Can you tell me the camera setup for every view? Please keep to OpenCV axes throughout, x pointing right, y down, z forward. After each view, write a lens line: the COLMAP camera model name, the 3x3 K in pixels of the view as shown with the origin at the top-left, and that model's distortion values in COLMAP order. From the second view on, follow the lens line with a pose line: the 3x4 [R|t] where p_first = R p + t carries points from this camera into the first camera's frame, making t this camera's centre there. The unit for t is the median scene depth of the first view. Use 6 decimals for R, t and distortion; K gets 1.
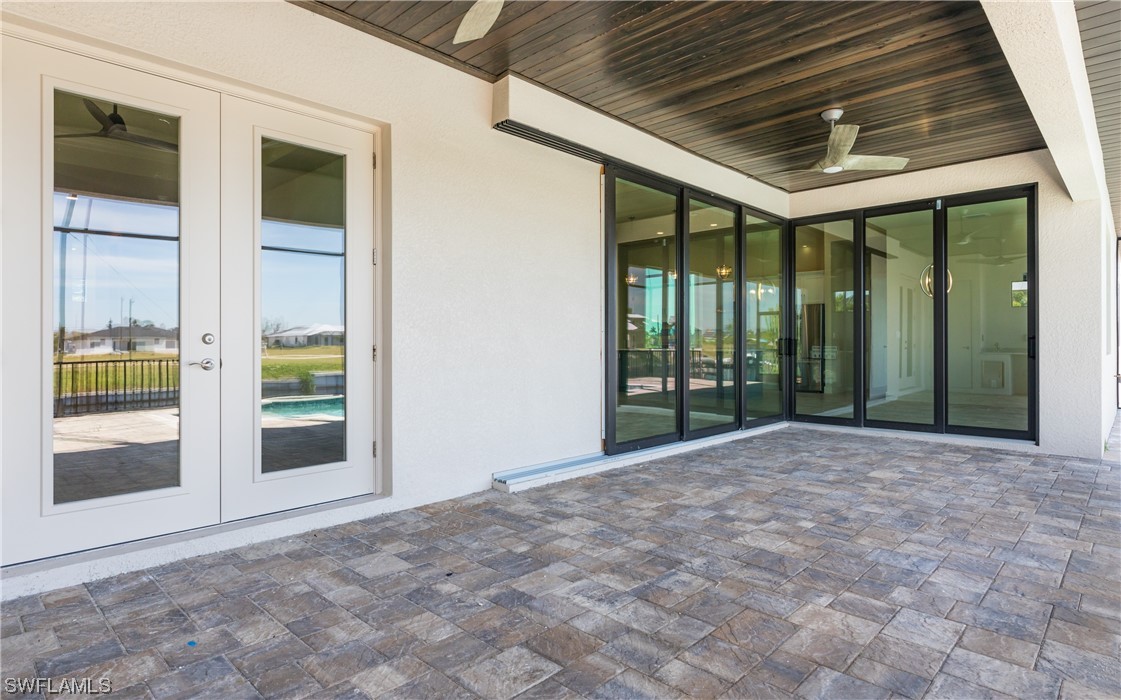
lens RADIAL K [[605.8, 0, 560.5], [0, 605.8, 350.0], [0, 0, 1]] dist [-0.000150, -0.000589]
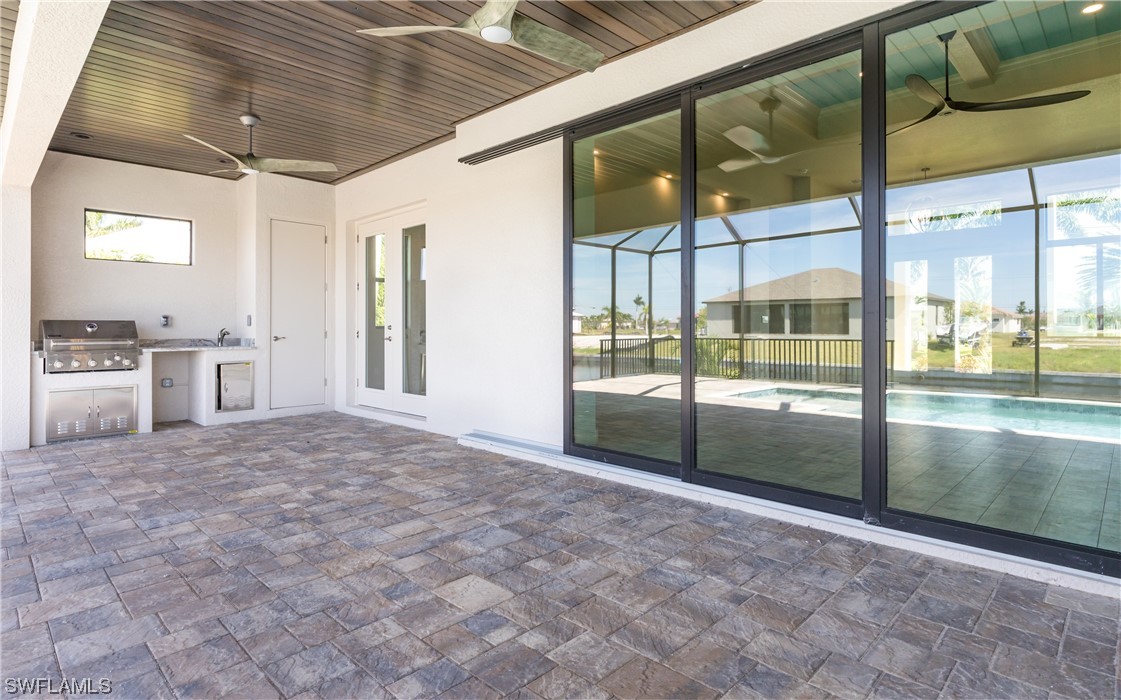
lens RADIAL K [[581.0, 0, 555.3], [0, 581.0, 328.0], [0, 0, 1]] dist [0.013732, 0.000080]
pose [[-0.020661, 0.003205, -0.999781, 1.083594], [-0.004825, 0.999983, 0.003305, -0.018573], [0.999775, 0.004892, -0.020645, 1.142098]]
